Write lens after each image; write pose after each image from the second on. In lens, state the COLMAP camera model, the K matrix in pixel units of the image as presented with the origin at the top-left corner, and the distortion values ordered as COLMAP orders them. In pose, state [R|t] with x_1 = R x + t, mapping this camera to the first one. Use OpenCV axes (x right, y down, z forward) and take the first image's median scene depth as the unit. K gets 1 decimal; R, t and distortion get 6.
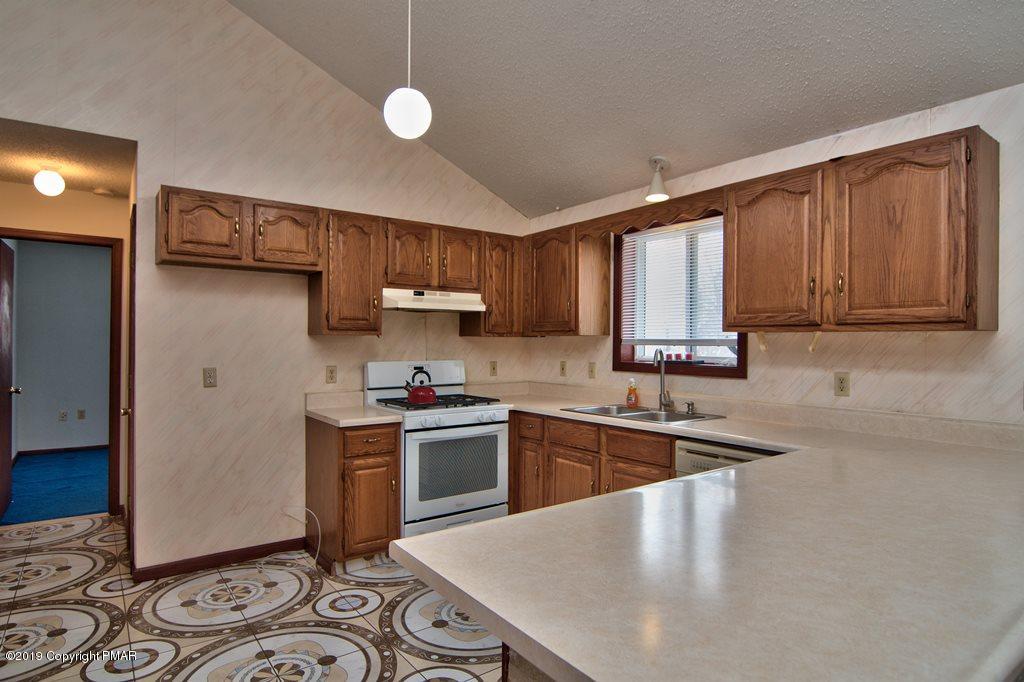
lens RADIAL K [[569.2, 0, 513.9], [0, 569.2, 344.7], [0, 0, 1]] dist [-0.004156, -0.002598]
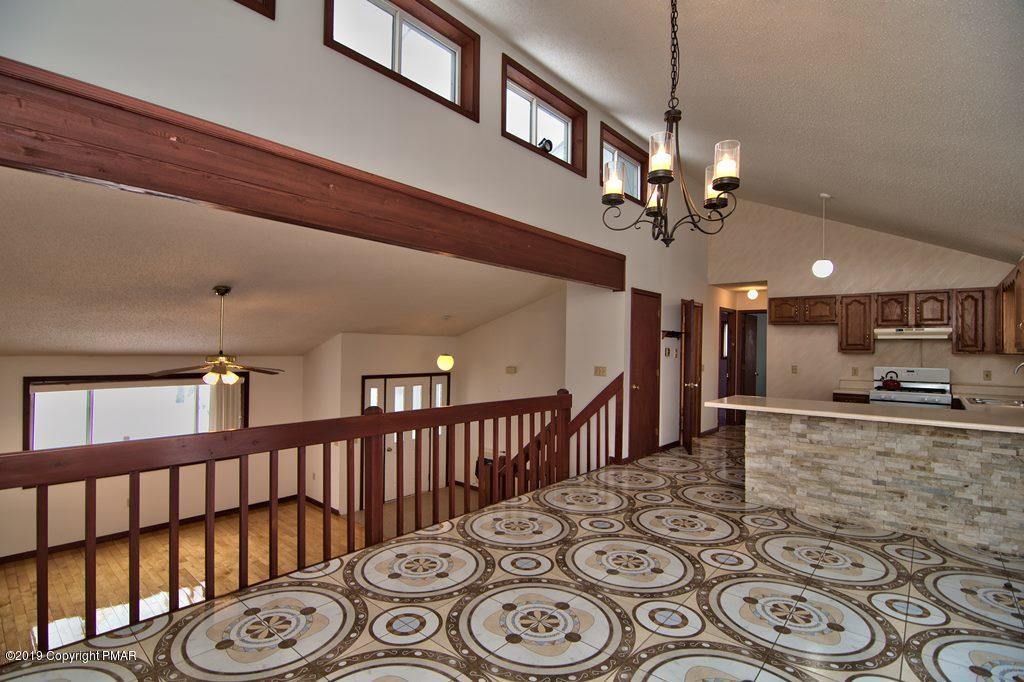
lens RADIAL K [[488.5, 0, 503.3], [0, 488.5, 343.5], [0, 0, 1]] dist [-0.014587, -0.002868]
pose [[0.197715, -0.011644, -0.980190, 1.240710], [-0.016577, 0.999747, -0.015220, -0.002179], [0.980119, 0.019258, 0.197472, -0.635772]]
